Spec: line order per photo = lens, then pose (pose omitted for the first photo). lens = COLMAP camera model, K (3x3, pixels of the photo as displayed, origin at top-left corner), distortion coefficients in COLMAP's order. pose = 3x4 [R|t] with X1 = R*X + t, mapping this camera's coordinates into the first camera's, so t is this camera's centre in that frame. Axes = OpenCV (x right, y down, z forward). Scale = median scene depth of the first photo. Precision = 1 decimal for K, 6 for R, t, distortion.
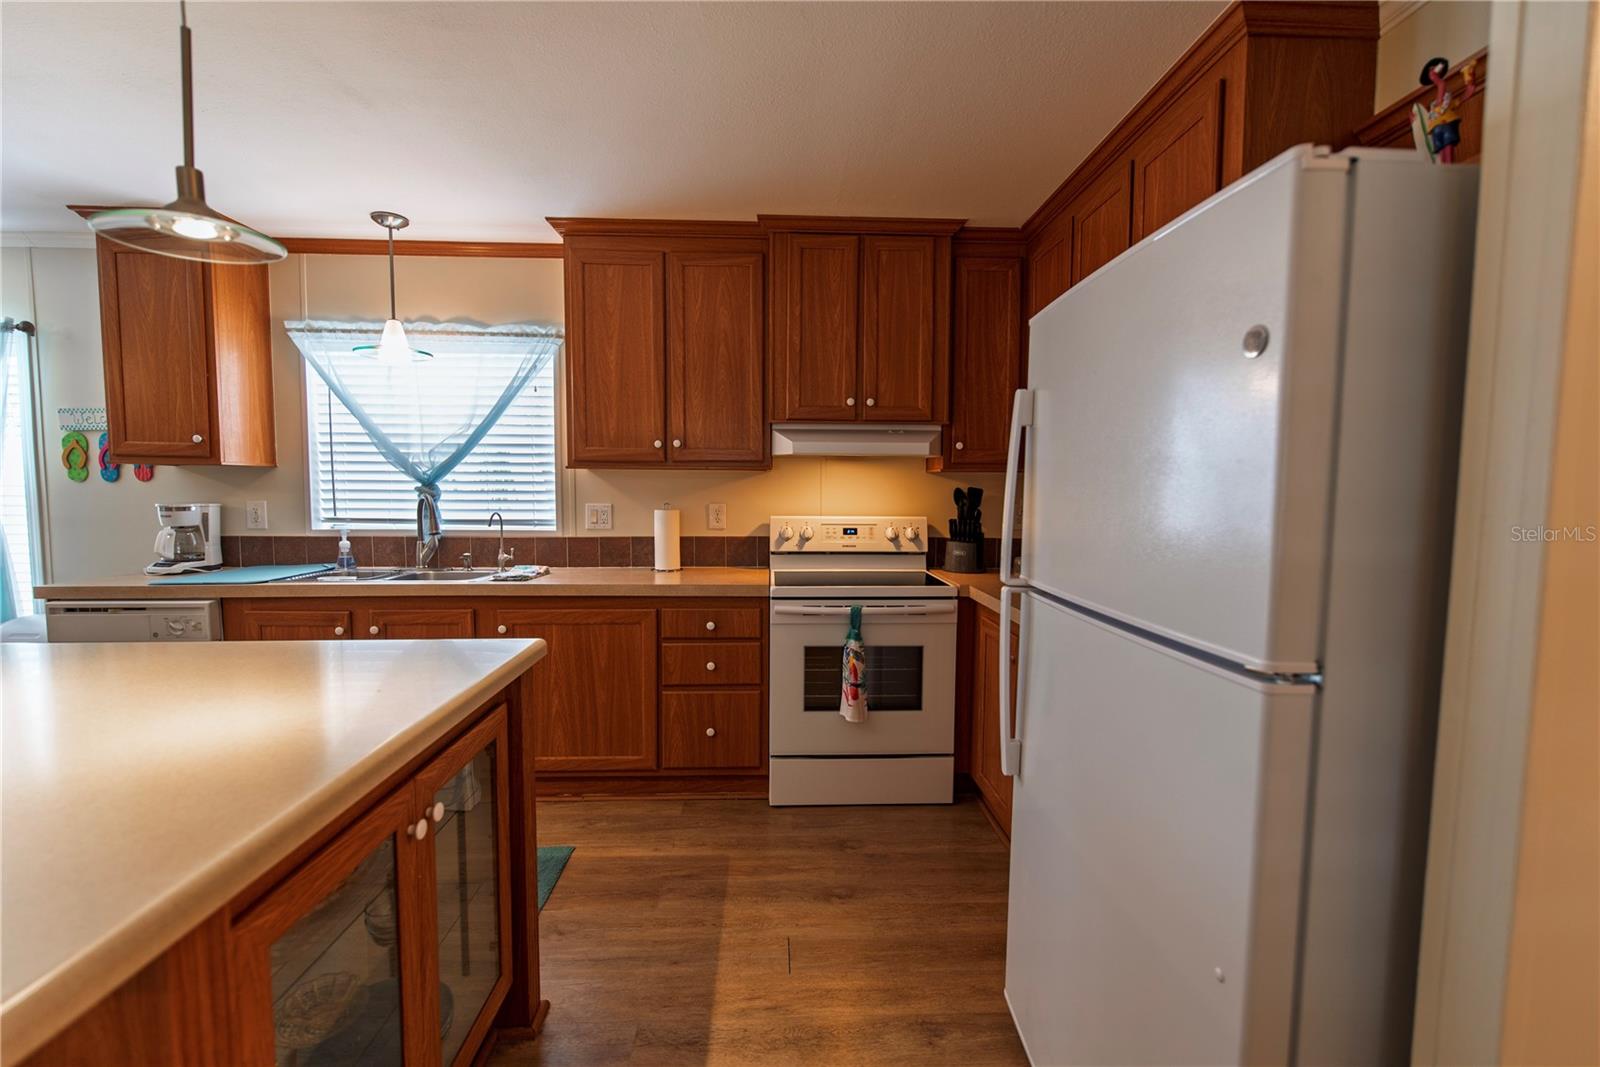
lens RADIAL K [[686.3, 0, 803.0], [0, 686.3, 537.2], [0, 0, 1]] dist [0.000188, 0.001384]
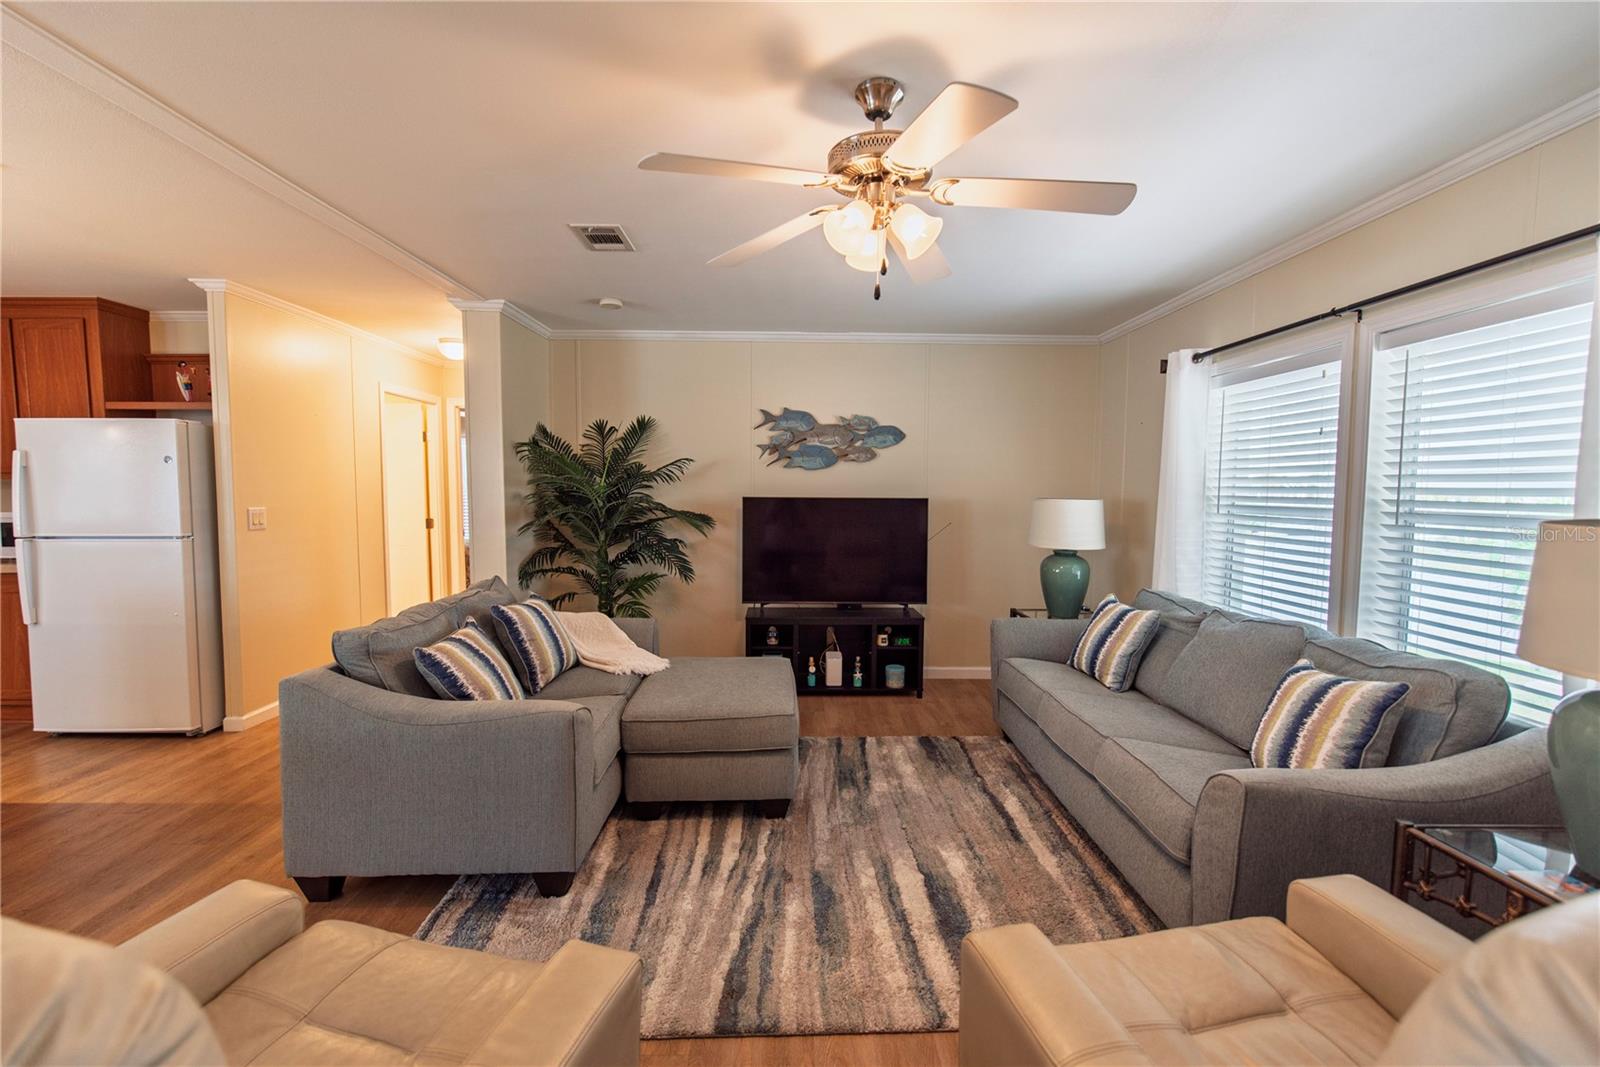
lens RADIAL K [[686.3, 0, 798.5], [0, 686.3, 530.9], [0, 0, 1]] dist [0.000188, 0.001384]
pose [[0.029791, -0.069792, 0.997117, -0.970134], [0.073504, 0.995012, 0.067448, 0.044144], [-0.996850, 0.071283, 0.034773, -0.832294]]
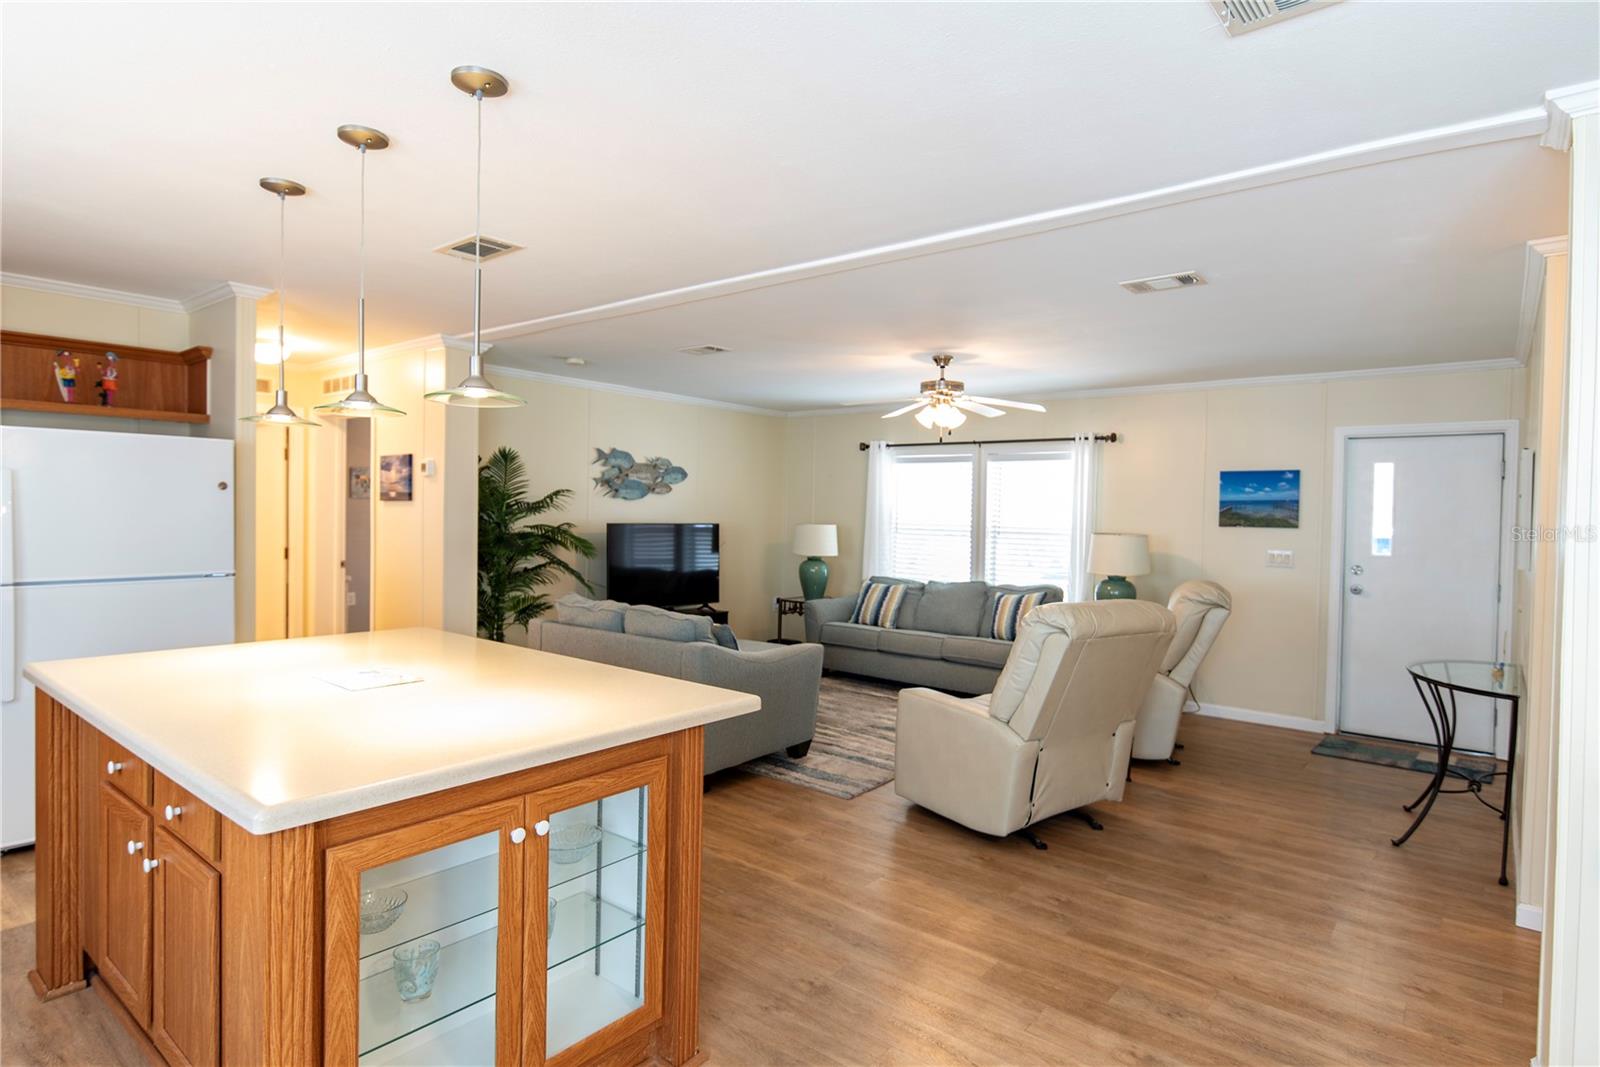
lens RADIAL K [[857.5, 0, 793.5], [0, 857.5, 519.0], [0, 0, 1]] dist [-0.003441, -0.000308]
pose [[-0.741757, -0.028946, 0.670044, -1.323498], [0.027749, 0.996888, 0.073785, -0.099782], [-0.670094, 0.073324, -0.738646, 0.664894]]
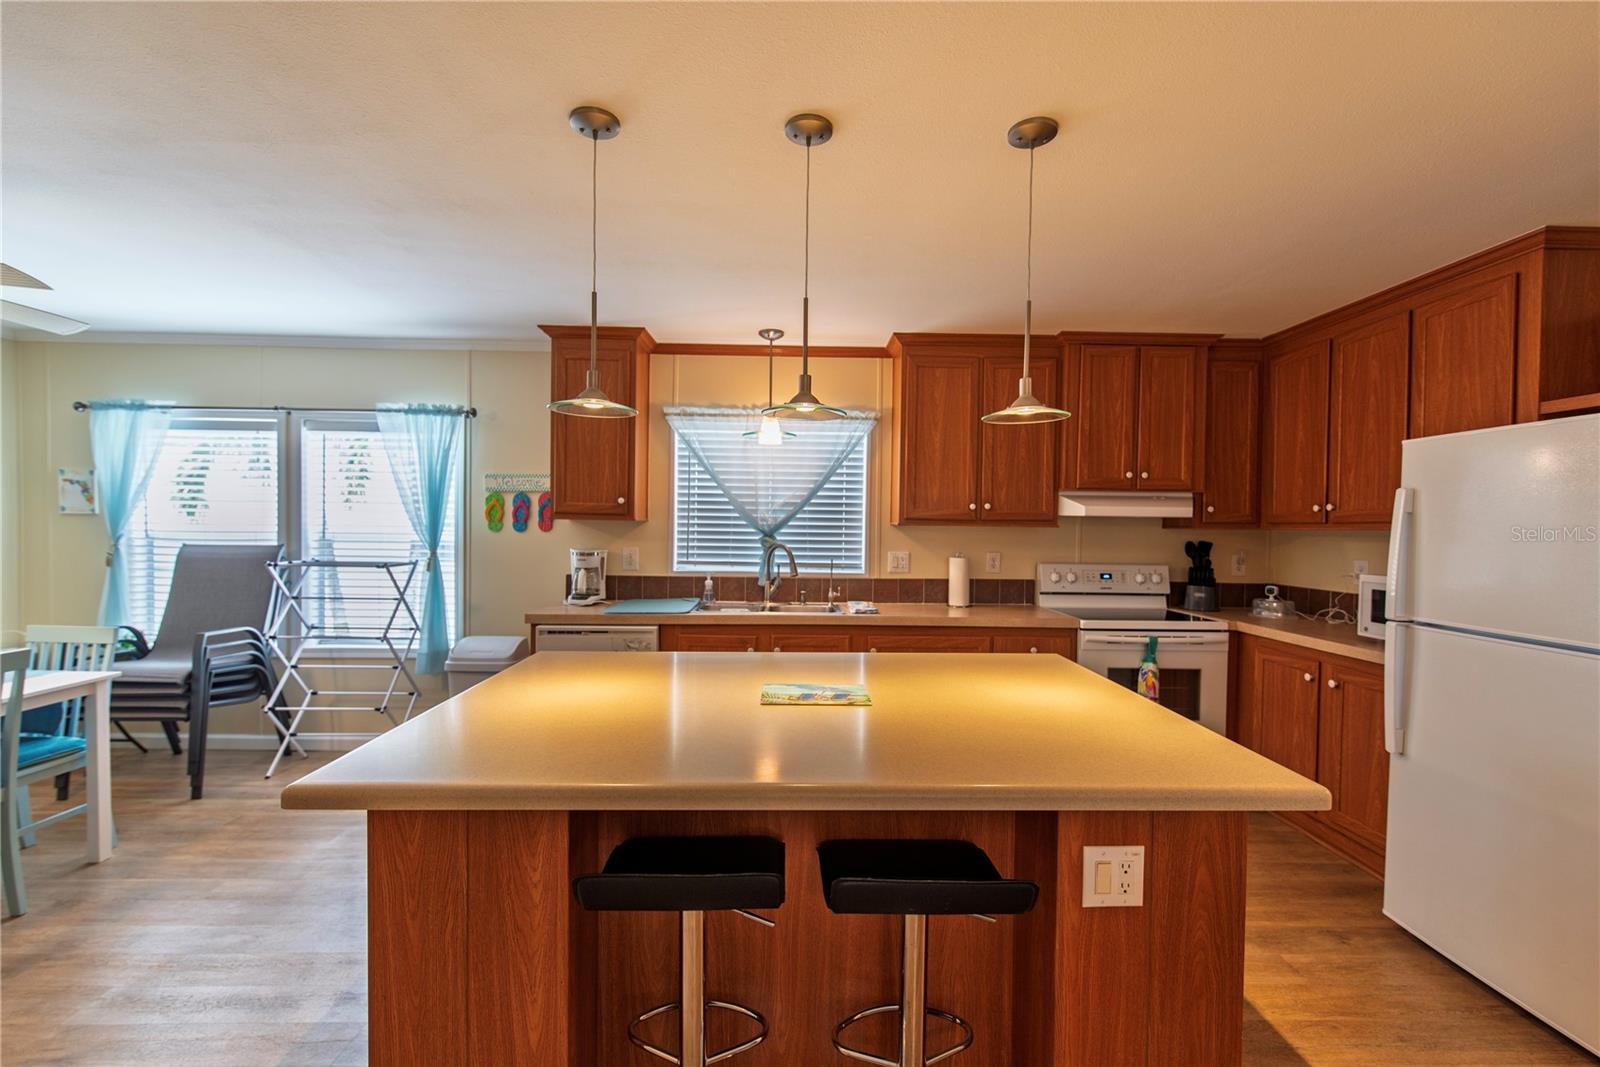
lens RADIAL K [[686.3, 0, 796.5], [0, 686.3, 539.8], [0, 0, 1]] dist [0.000188, 0.001384]
pose [[0.999661, 0.008209, -0.024705, -0.498237], [-0.009448, 0.998681, -0.050466, -0.007116], [0.024258, 0.050682, 0.998420, -0.266091]]
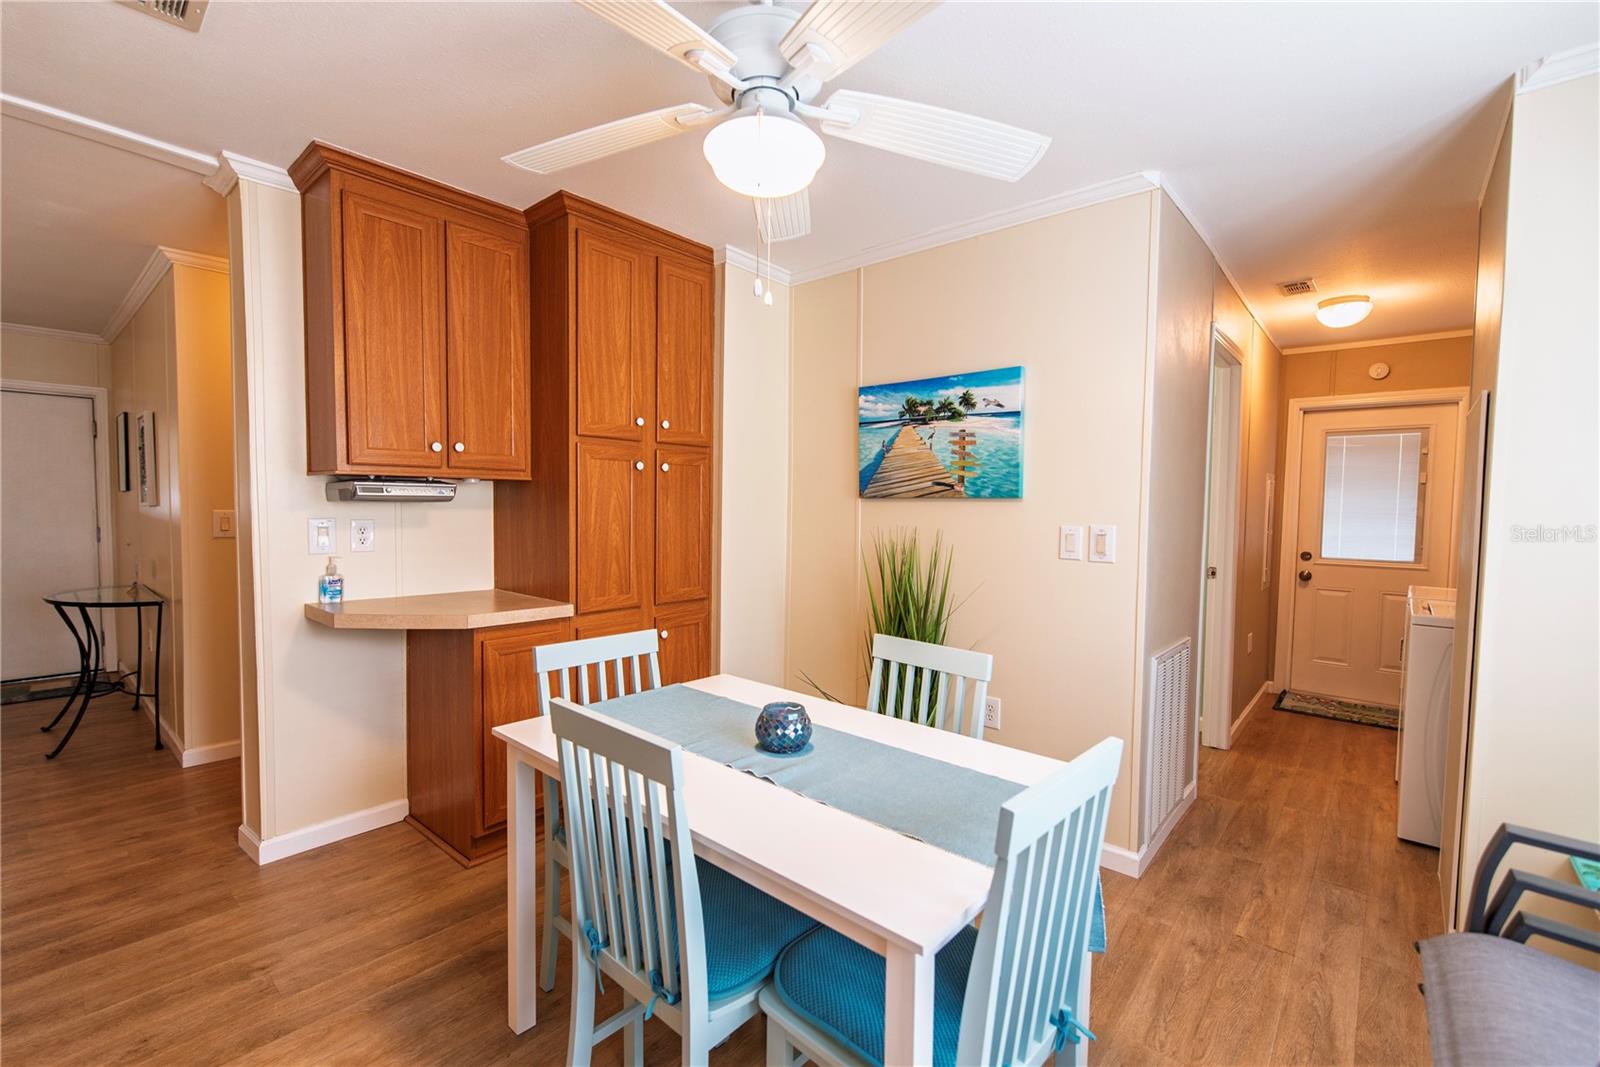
lens RADIAL K [[686.3, 0, 798.3], [0, 686.3, 534.9], [0, 0, 1]] dist [0.000188, 0.001384]
pose [[-0.691095, 0.016823, -0.722568, -1.188882], [-0.077541, 0.992233, 0.097265, -0.069586], [0.718592, 0.123248, -0.684423, 0.778328]]
